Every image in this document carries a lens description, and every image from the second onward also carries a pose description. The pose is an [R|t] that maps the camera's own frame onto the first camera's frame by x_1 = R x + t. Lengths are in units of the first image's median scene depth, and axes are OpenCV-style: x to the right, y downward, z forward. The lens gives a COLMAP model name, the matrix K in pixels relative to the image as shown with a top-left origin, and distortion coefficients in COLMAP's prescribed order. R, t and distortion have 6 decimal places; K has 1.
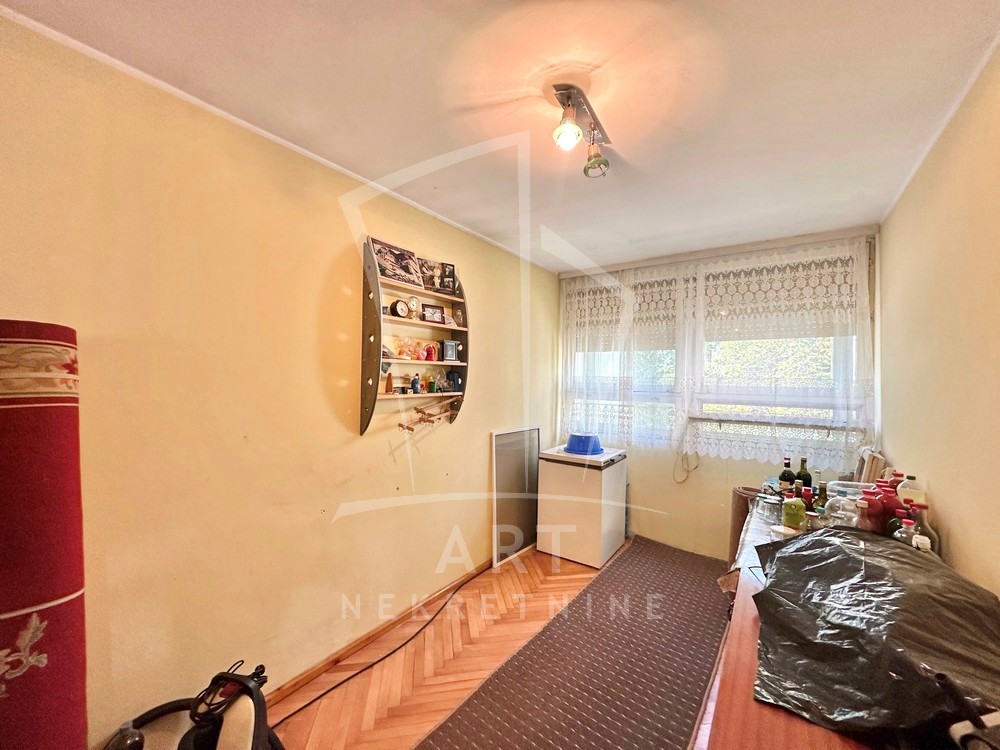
lens RADIAL K [[399.2, 0, 502.8], [0, 399.2, 375.9], [0, 0, 1]] dist [-0.000544, -0.000836]
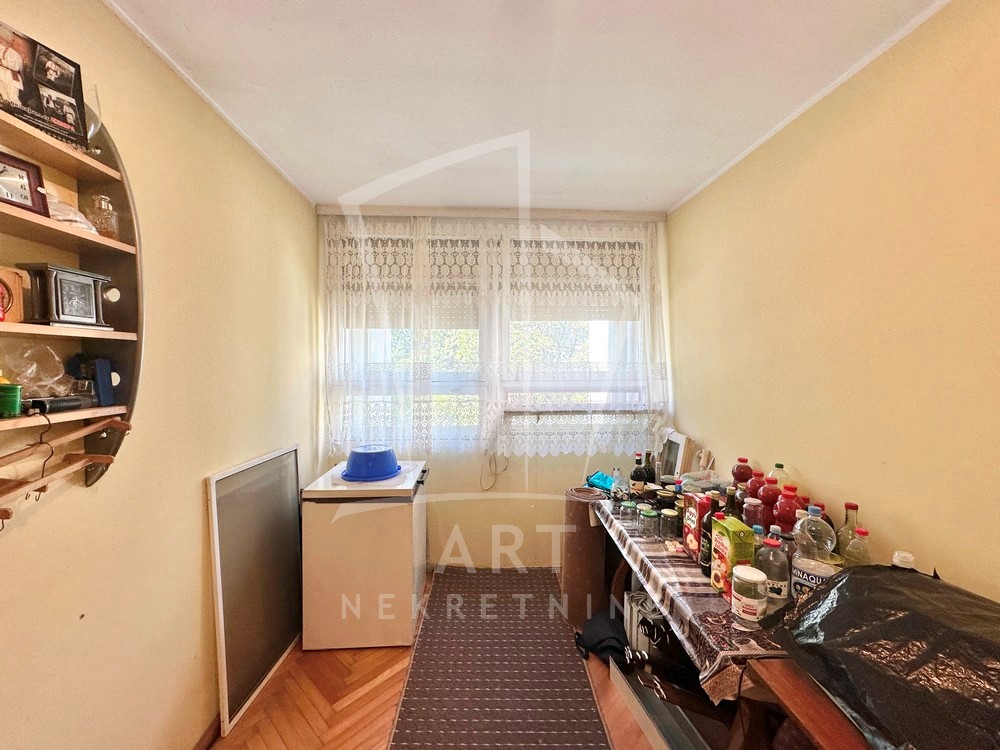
lens RADIAL K [[399.2, 0, 501.8], [0, 399.2, 375.4], [0, 0, 1]] dist [-0.000544, -0.000836]
pose [[0.785875, -0.031928, 0.617560, -0.047717], [0.009966, 0.999190, 0.038976, -0.002331], [-0.618305, -0.024475, 0.785557, 0.427980]]
